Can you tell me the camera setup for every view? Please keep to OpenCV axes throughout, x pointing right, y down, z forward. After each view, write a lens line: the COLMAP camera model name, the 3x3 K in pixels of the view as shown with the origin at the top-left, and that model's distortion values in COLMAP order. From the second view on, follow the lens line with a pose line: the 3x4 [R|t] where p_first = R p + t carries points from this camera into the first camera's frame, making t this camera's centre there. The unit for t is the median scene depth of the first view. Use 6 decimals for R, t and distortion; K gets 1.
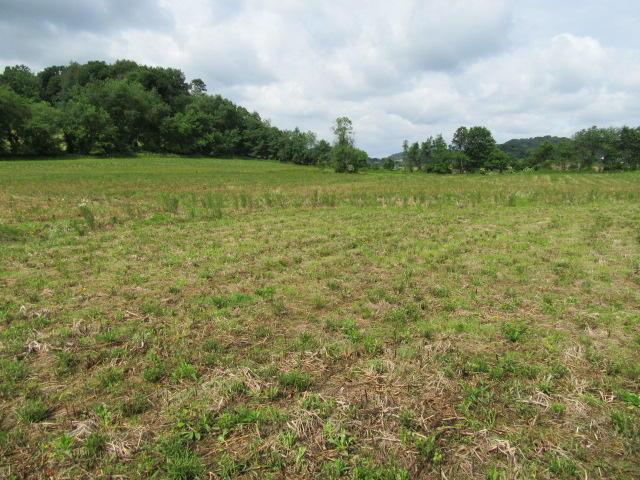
lens RADIAL K [[483.3, 0, 320.1], [0, 483.3, 239.2], [0, 0, 1]] dist [0.001122, 0.001859]
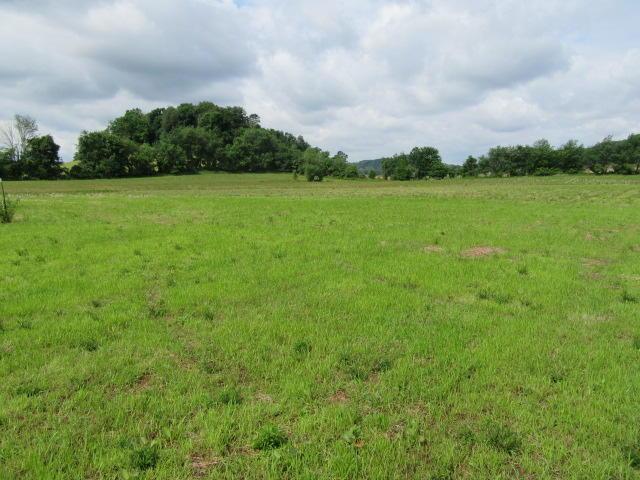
lens RADIAL K [[483.3, 0, 314.0], [0, 483.3, 237.0], [0, 0, 1]] dist [0.001122, 0.001859]
pose [[0.979812, 0.003686, -0.199886, 0.279495], [-0.008542, 0.999689, -0.023433, 0.065085], [0.199737, 0.024667, 0.979539, -0.433646]]
